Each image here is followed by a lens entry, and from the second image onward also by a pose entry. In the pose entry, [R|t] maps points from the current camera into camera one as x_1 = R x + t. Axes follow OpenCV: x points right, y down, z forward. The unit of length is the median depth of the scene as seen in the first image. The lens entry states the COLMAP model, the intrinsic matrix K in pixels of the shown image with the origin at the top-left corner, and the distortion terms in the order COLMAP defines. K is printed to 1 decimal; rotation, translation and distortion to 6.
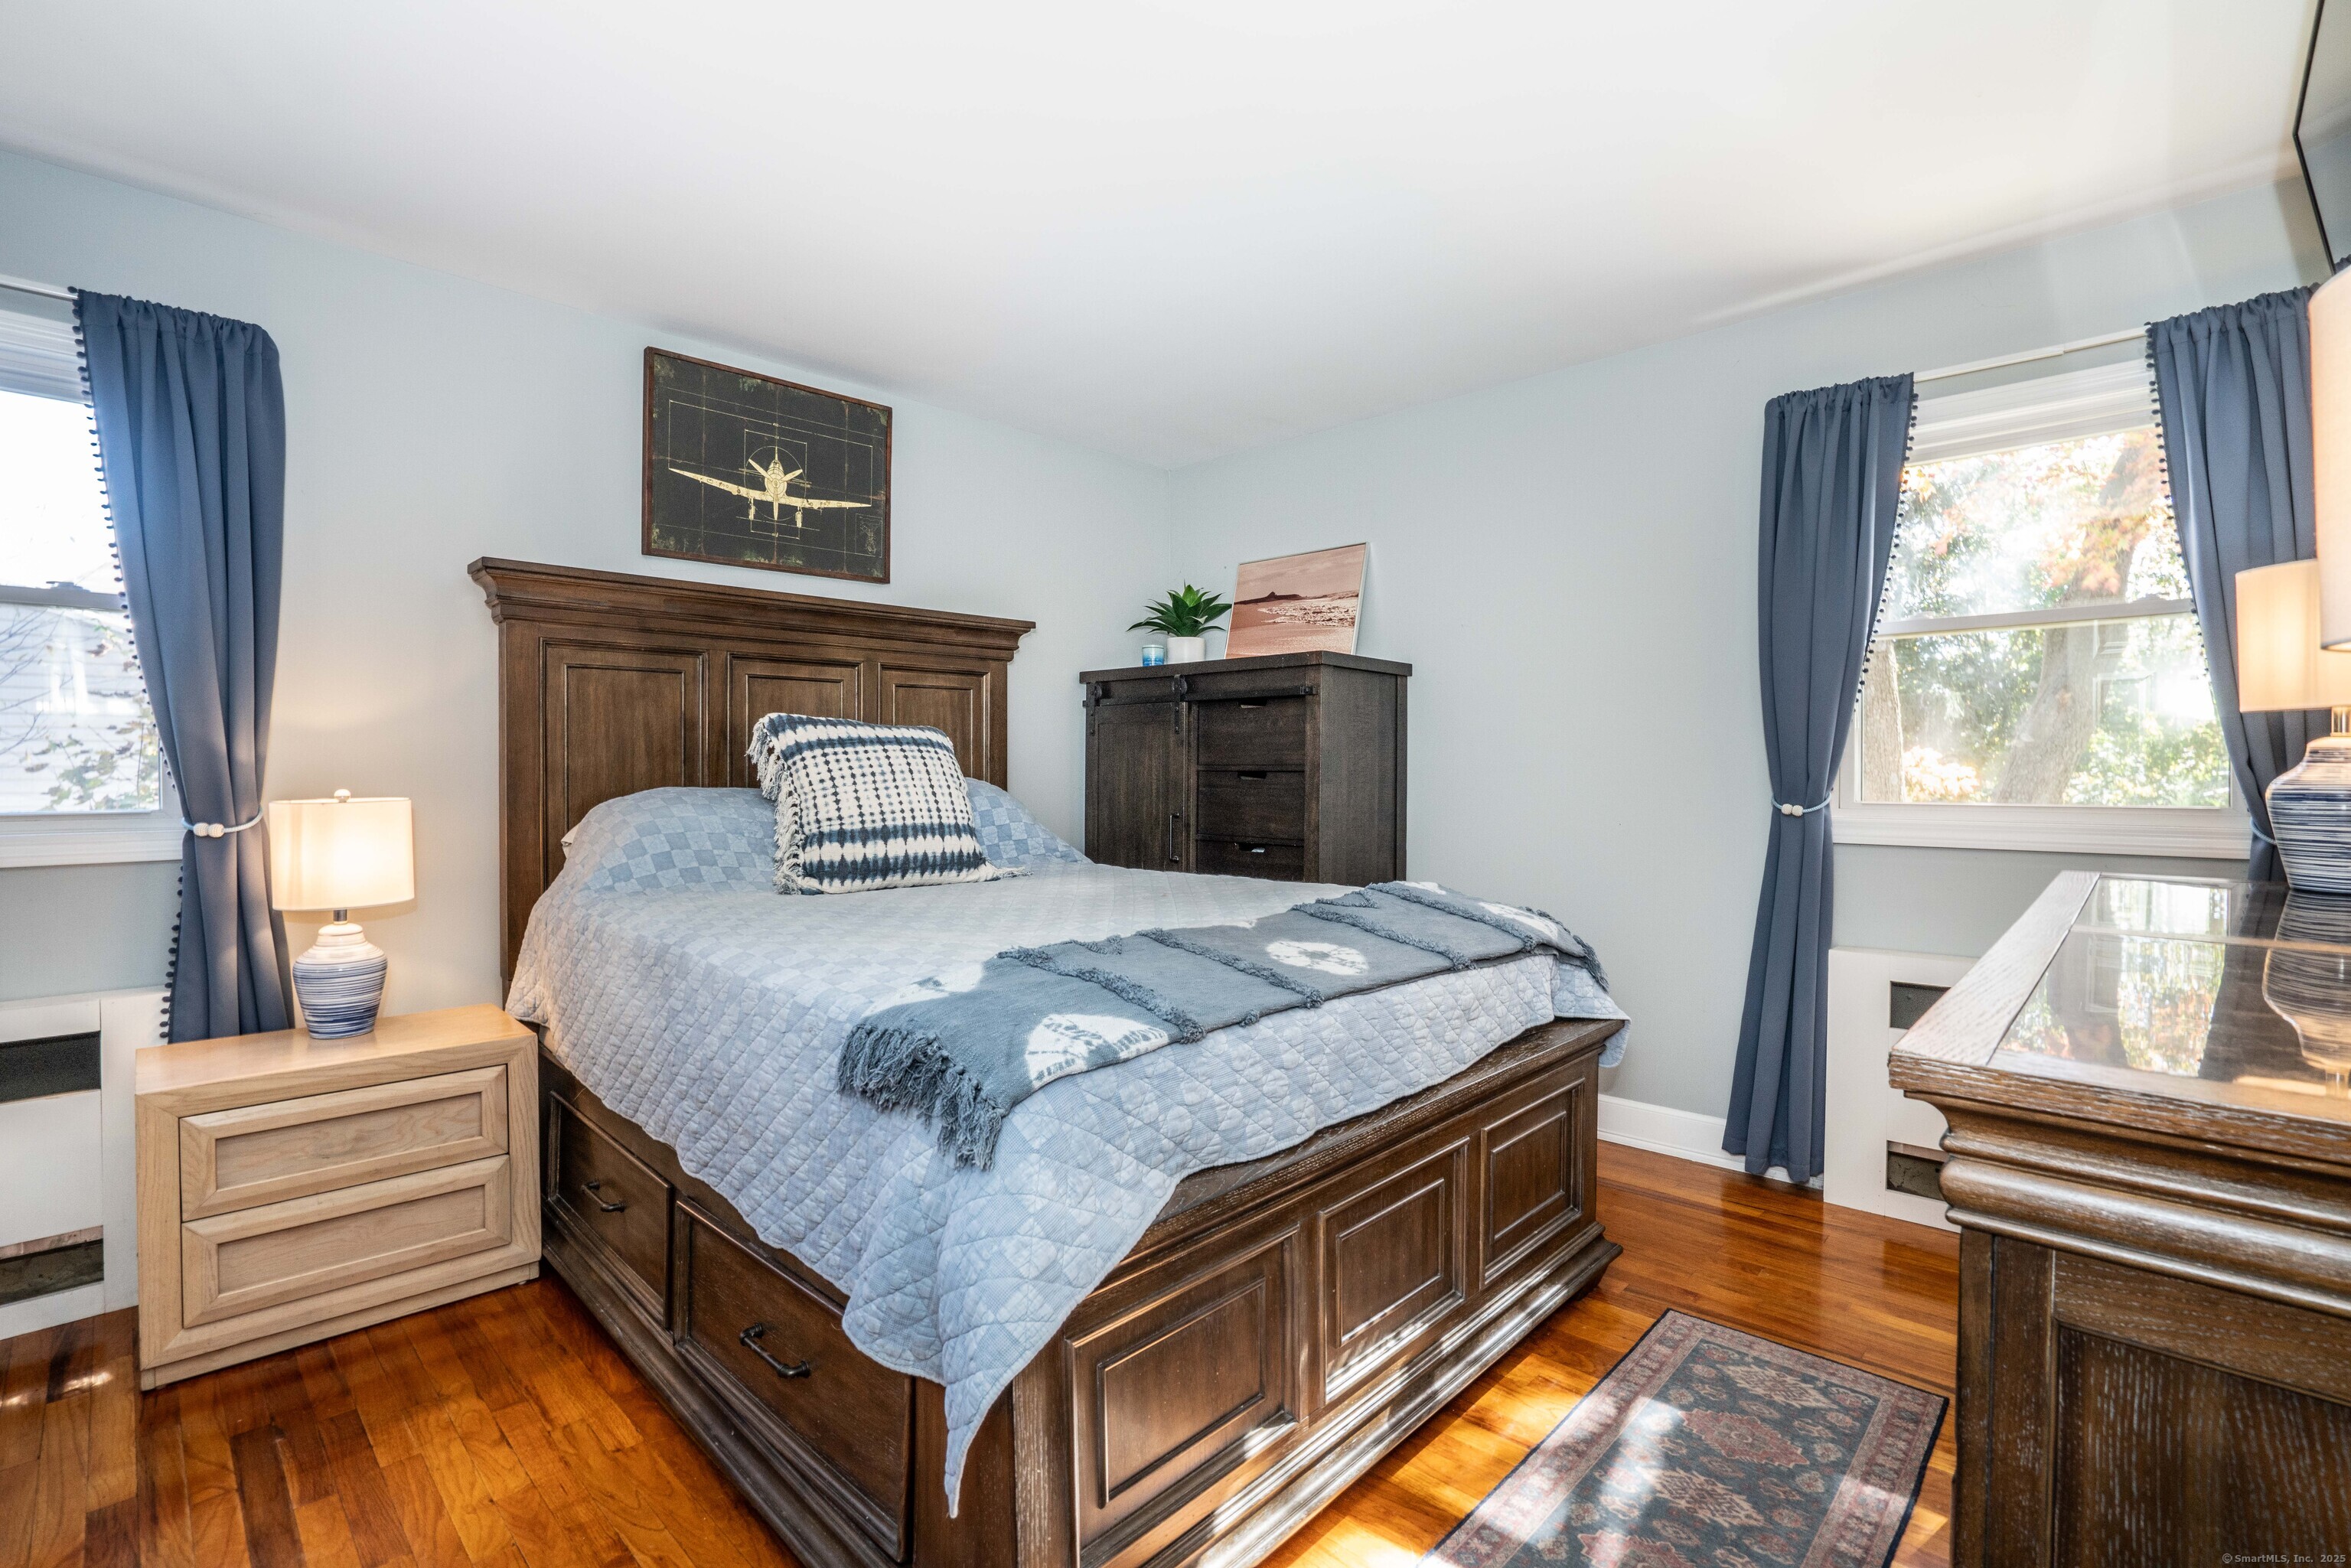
lens RADIAL K [[1098.0, 0, 1173.3], [0, 1098.0, 794.6], [0, 0, 1]] dist [0.001011, 0.001045]
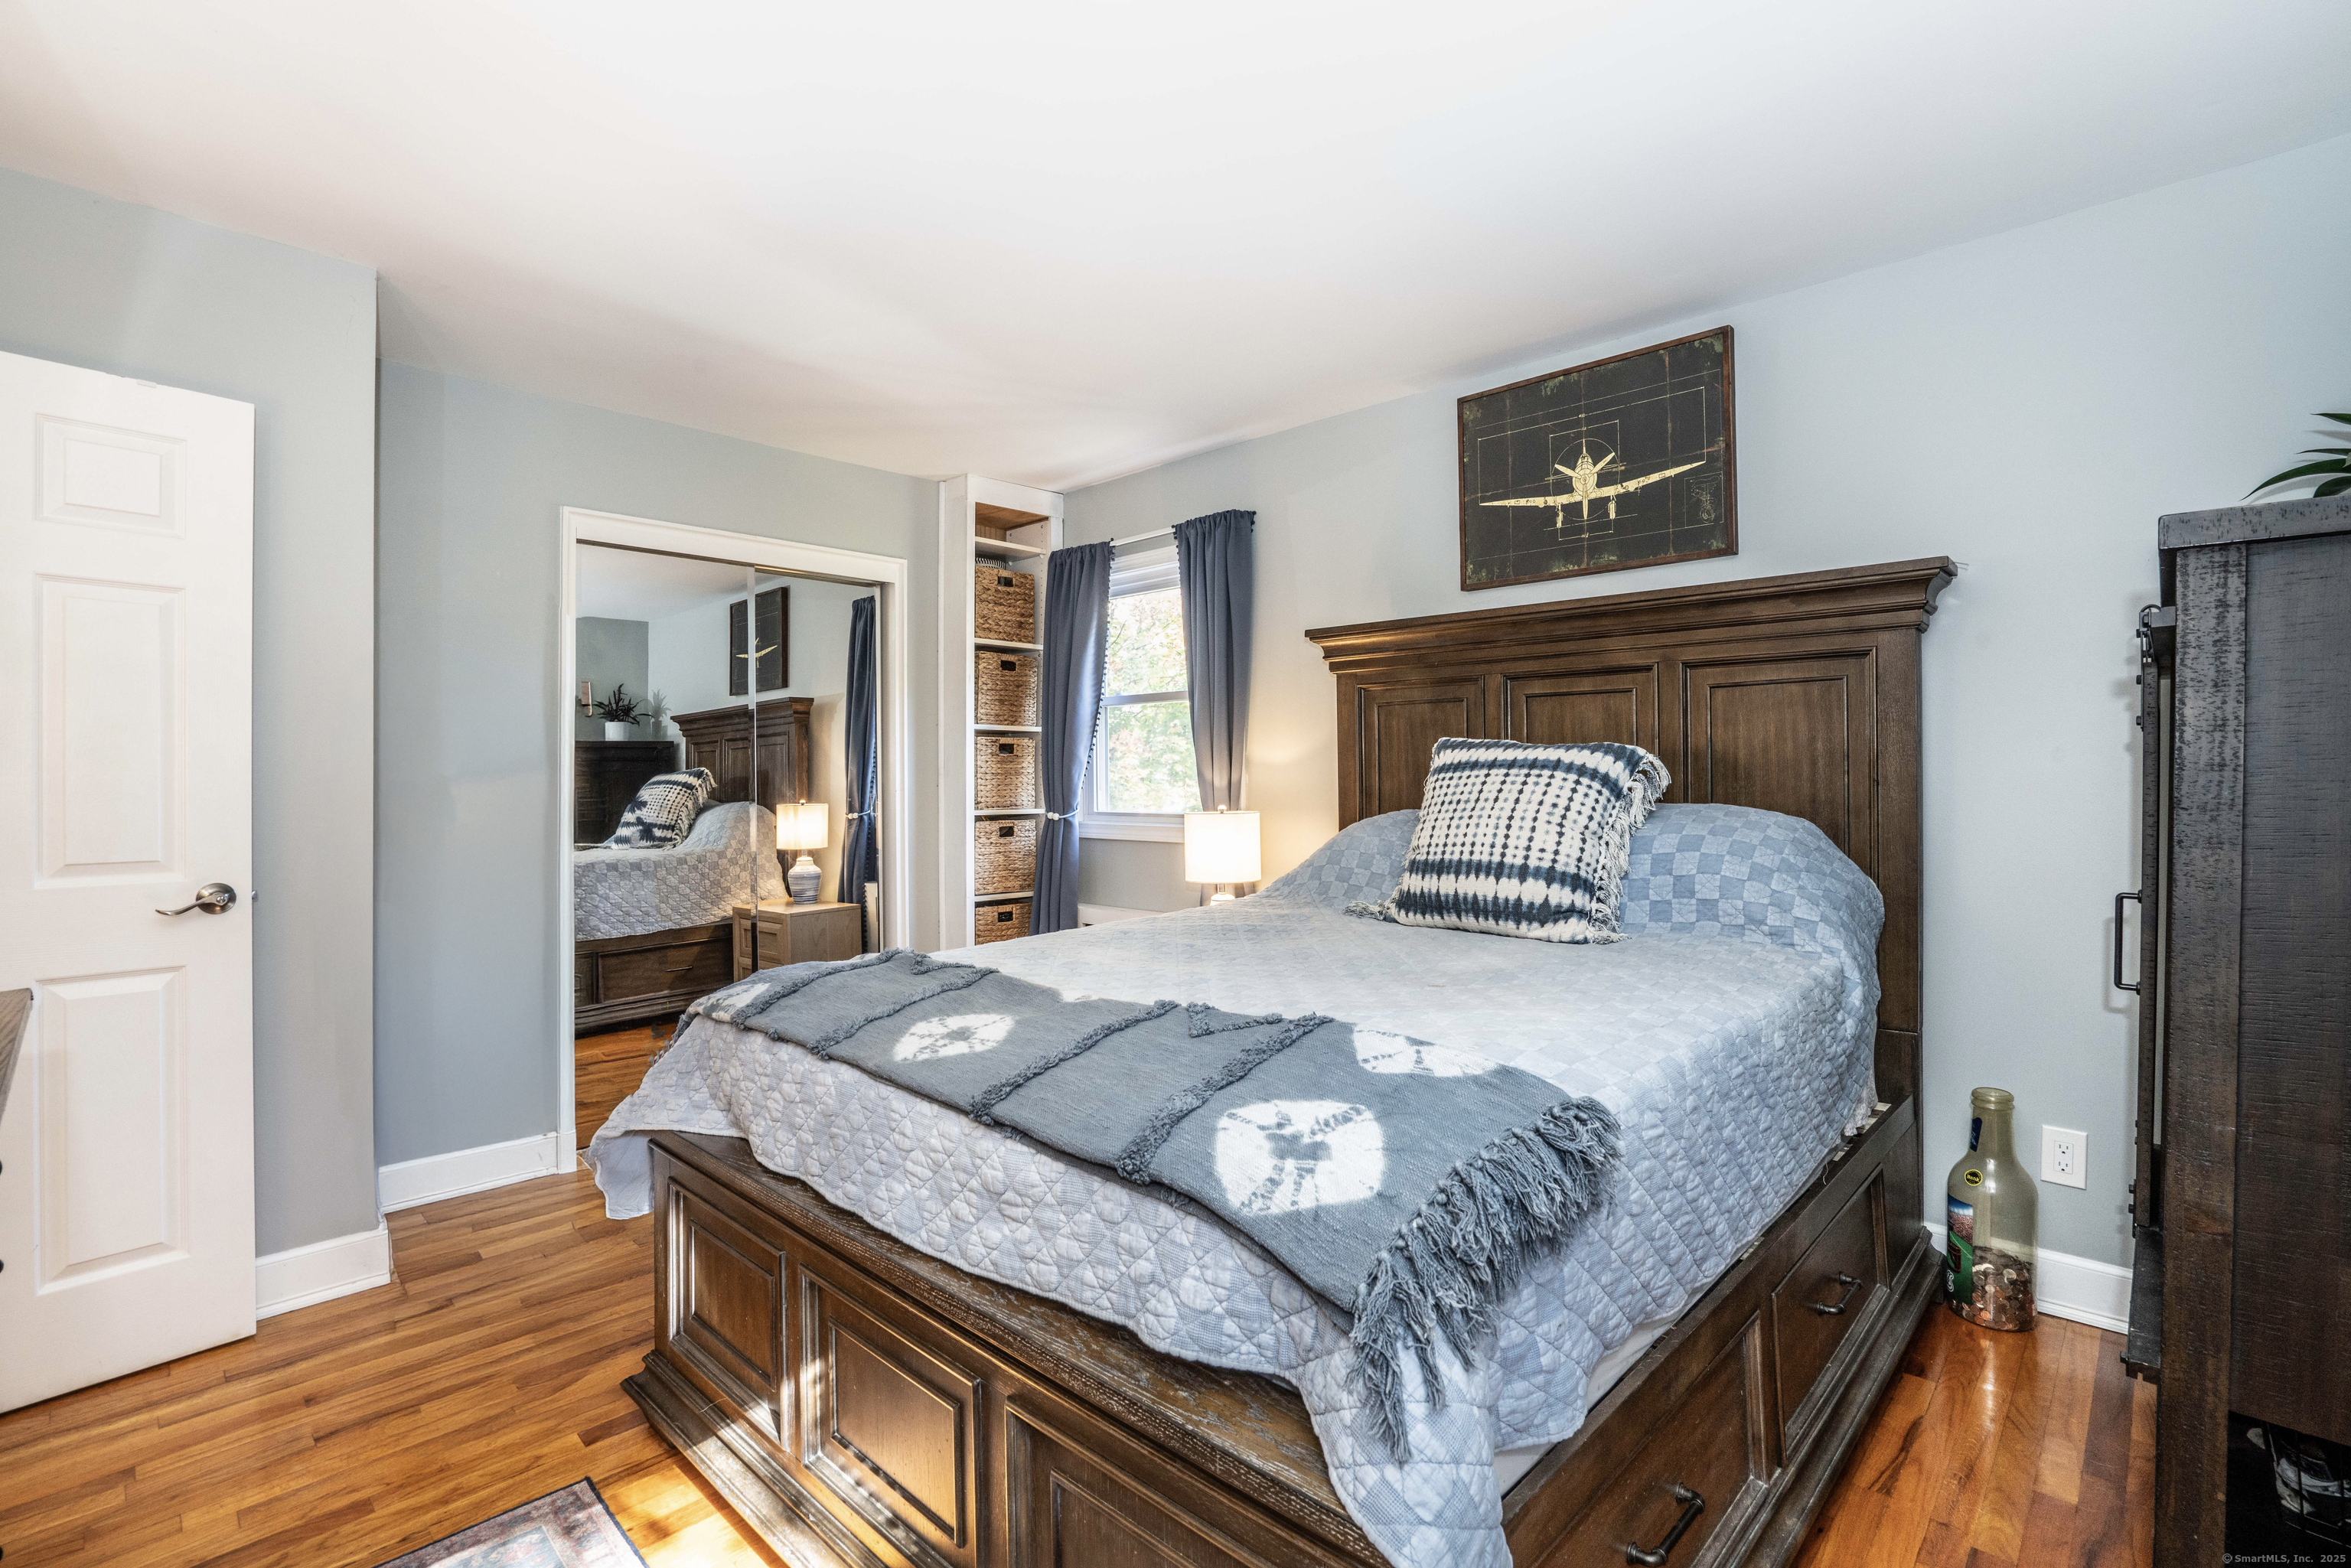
lens RADIAL K [[1098.0, 0, 1174.0], [0, 1098.0, 779.5], [0, 0, 1]] dist [0.001011, 0.001045]
pose [[0.047405, -0.004519, -0.998866, 0.547013], [-0.024823, 0.999676, -0.005701, -0.022850], [0.998567, 0.025065, 0.047278, 0.649037]]
